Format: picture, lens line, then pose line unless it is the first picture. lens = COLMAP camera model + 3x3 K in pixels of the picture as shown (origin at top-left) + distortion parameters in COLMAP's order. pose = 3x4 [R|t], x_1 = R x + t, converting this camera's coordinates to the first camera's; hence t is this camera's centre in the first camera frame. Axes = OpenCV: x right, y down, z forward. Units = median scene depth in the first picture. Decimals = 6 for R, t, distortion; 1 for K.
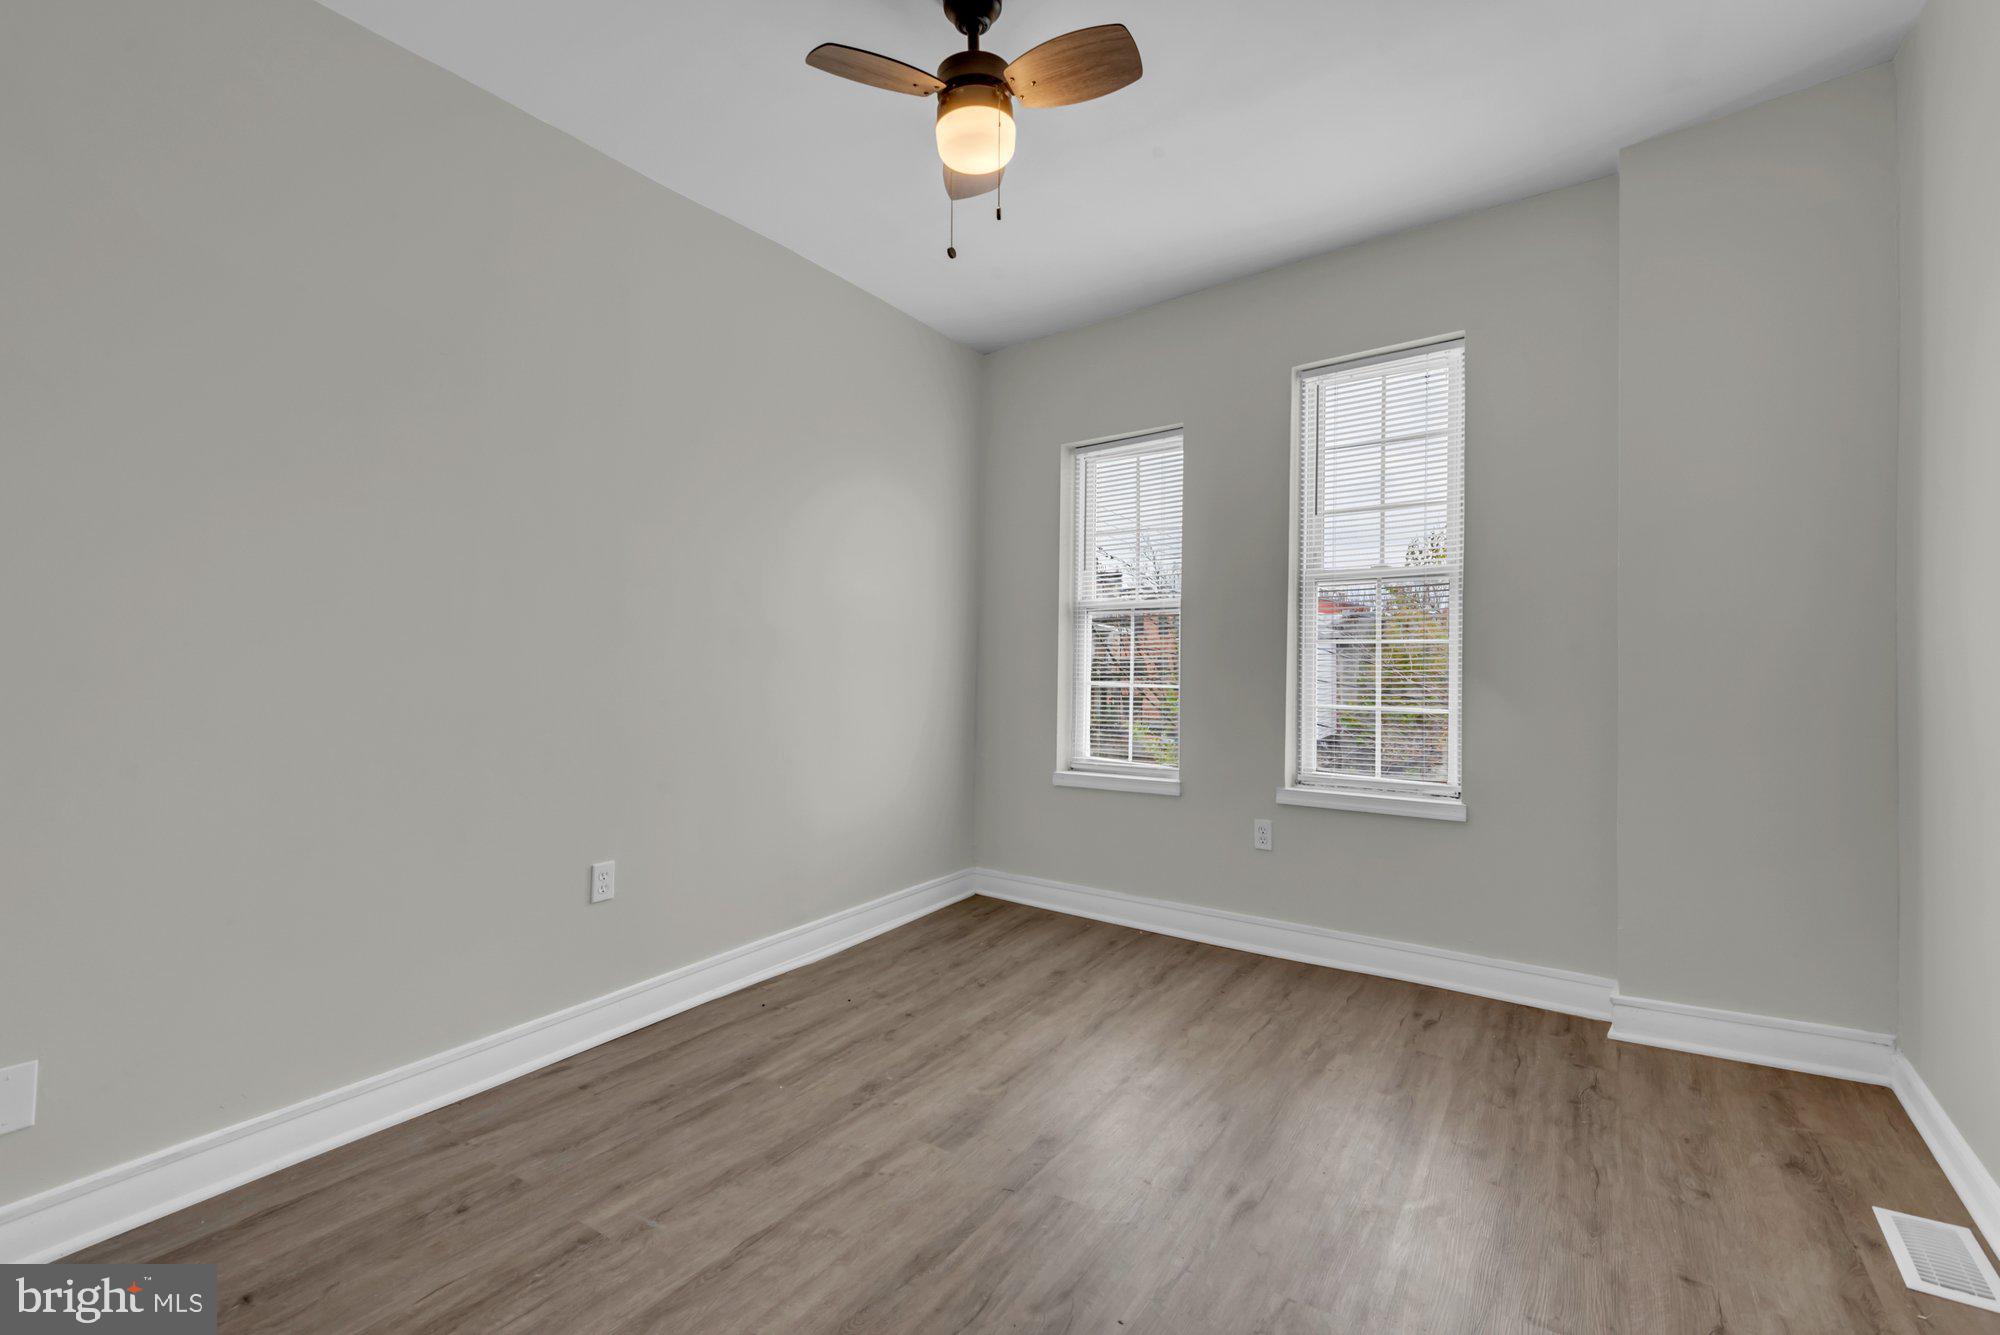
lens RADIAL K [[919.2, 0, 992.4], [0, 919.2, 654.4], [0, 0, 1]] dist [0.043121, -0.021490]
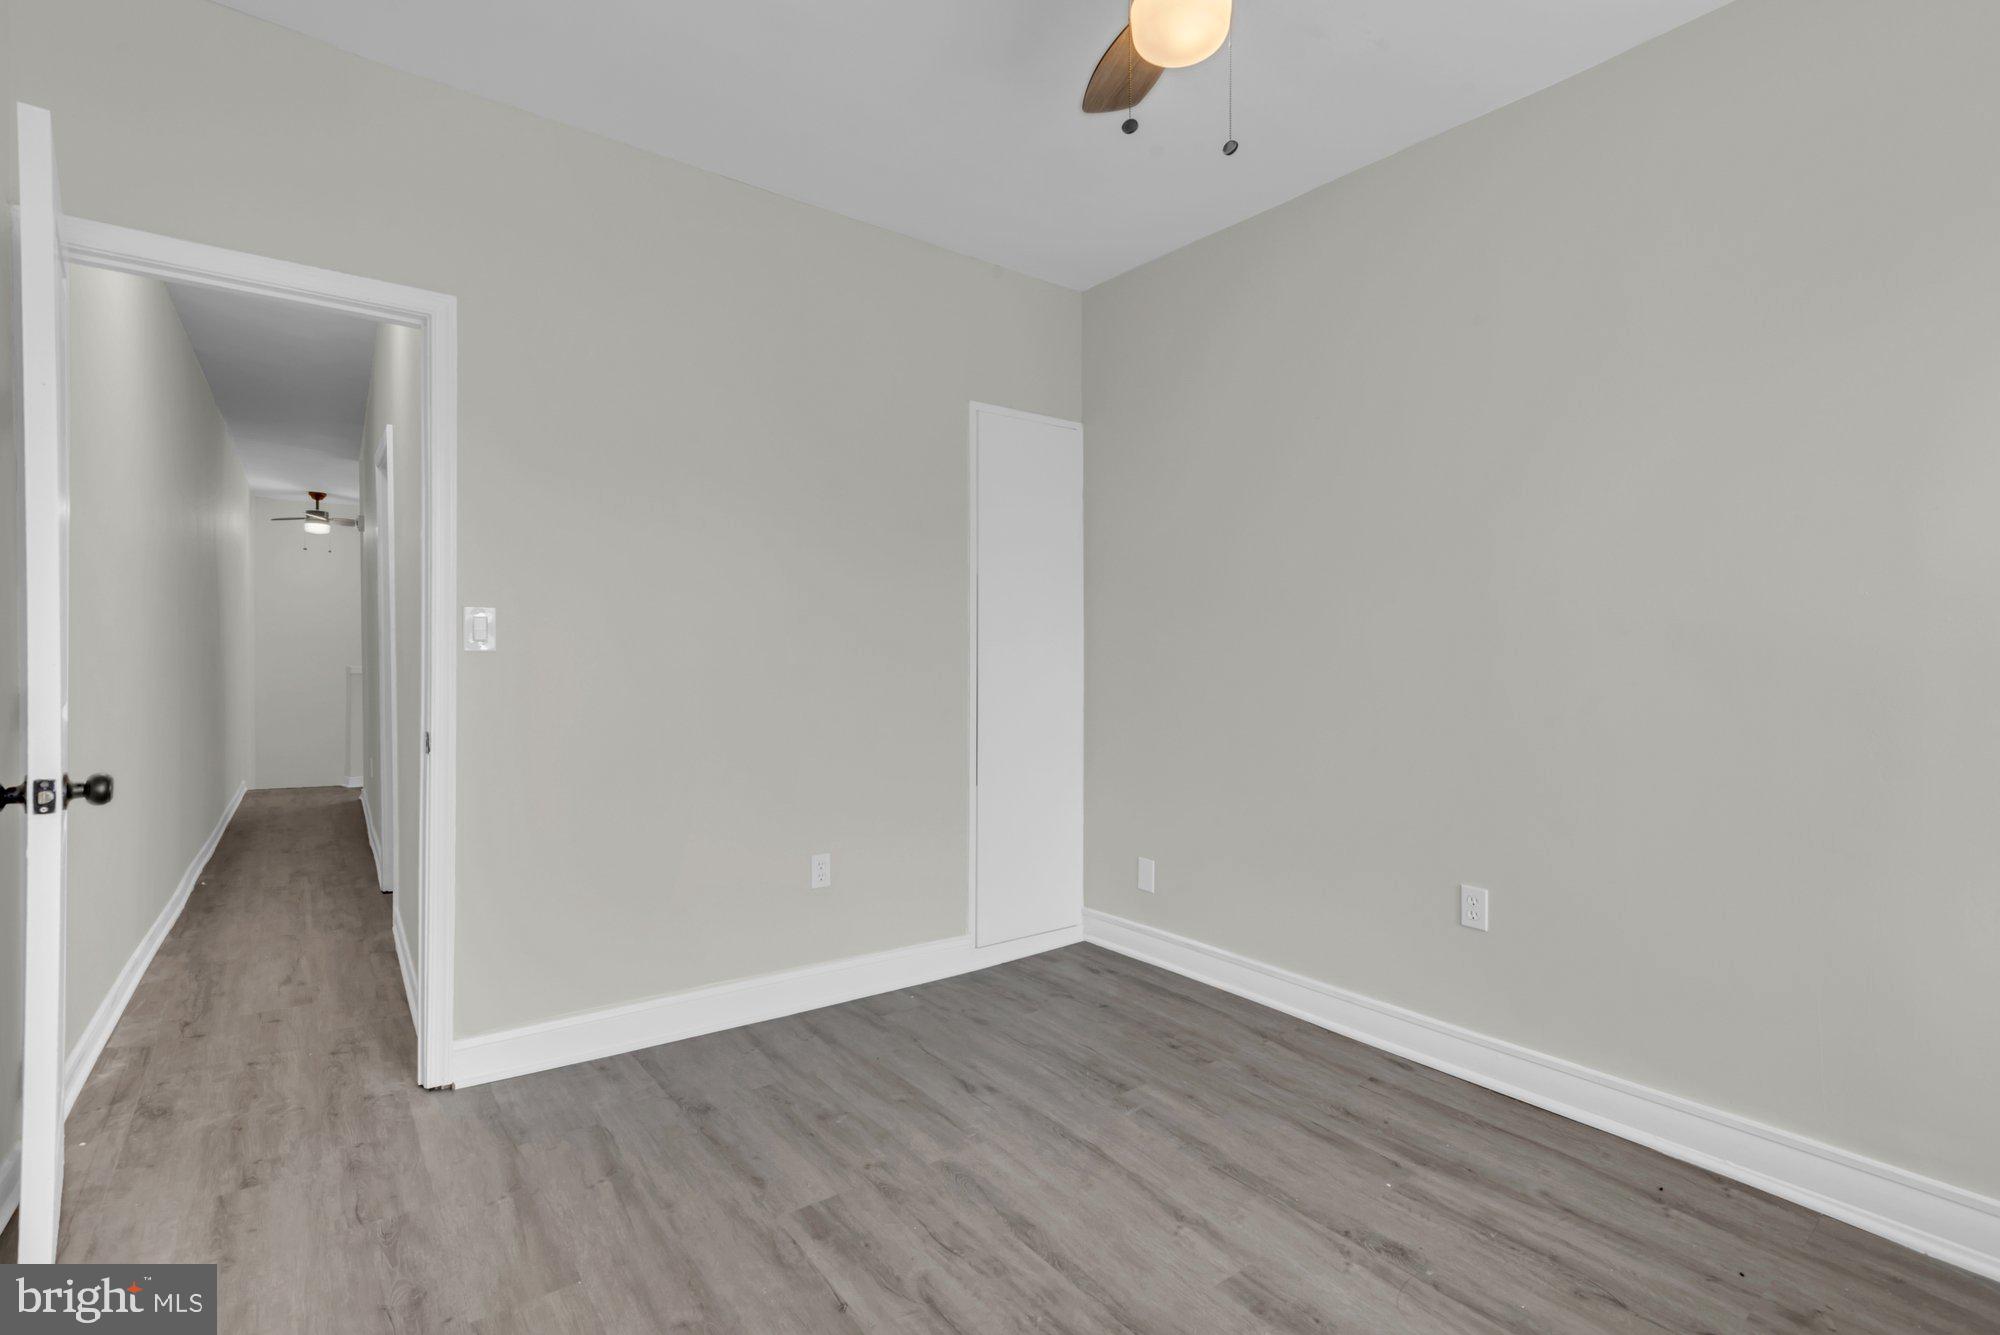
lens RADIAL K [[916.2, 0, 985.7], [0, 916.2, 658.6], [0, 0, 1]] dist [0.033333, -0.015965]
pose [[-0.344252, -0.001743, -0.938876, 0.718934], [-0.004265, 0.999991, -0.000293, 0.000462], [0.938868, 0.003903, -0.344256, 1.014515]]
